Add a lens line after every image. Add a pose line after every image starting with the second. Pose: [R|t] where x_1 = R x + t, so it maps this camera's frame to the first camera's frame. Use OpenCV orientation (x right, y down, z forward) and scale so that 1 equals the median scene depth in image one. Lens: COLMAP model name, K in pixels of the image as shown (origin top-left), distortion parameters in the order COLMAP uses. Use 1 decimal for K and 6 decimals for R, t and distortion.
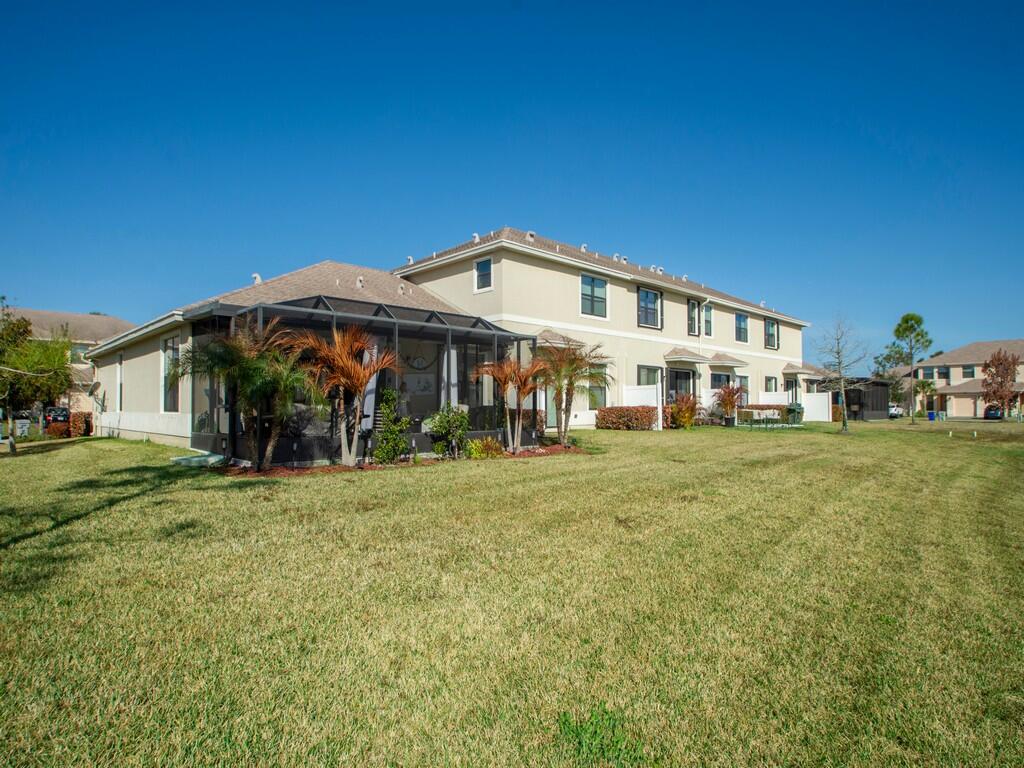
lens RADIAL K [[568.8, 0, 512.0], [0, 568.8, 384.0], [0, 0, 1]] dist [0.021982, 0.000200]
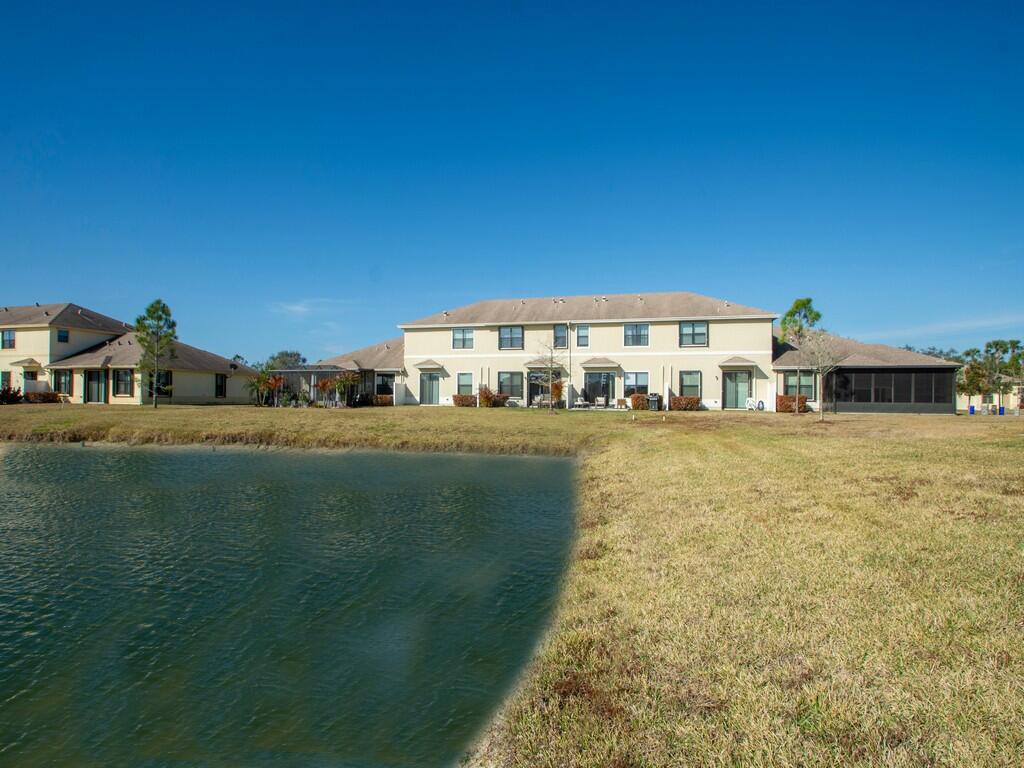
lens RADIAL K [[524.0, 0, 503.2], [0, 524.0, 410.7], [0, 0, 1]] dist [0.000662, -0.001149]
pose [[0.519387, 0.011935, -0.854456, 1.148763], [0.021443, 0.999406, 0.026994, 0.030781], [0.854270, -0.032343, 0.518822, 0.115519]]
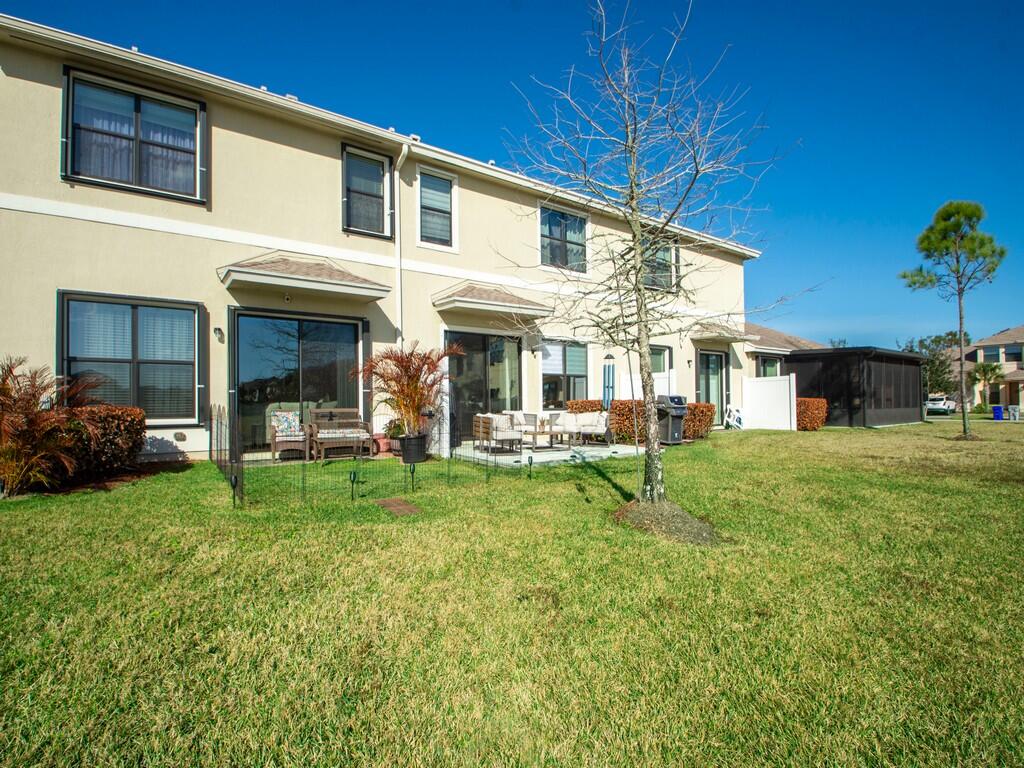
lens RADIAL K [[495.0, 0, 500.3], [0, 495.0, 388.2], [0, 0, 1]] dist [0.003122, -0.007612]
pose [[0.988044, -0.015517, -0.153388, 0.375351], [0.016833, 0.999832, 0.007289, 0.019826], [0.153249, -0.009784, 0.988139, 0.530431]]
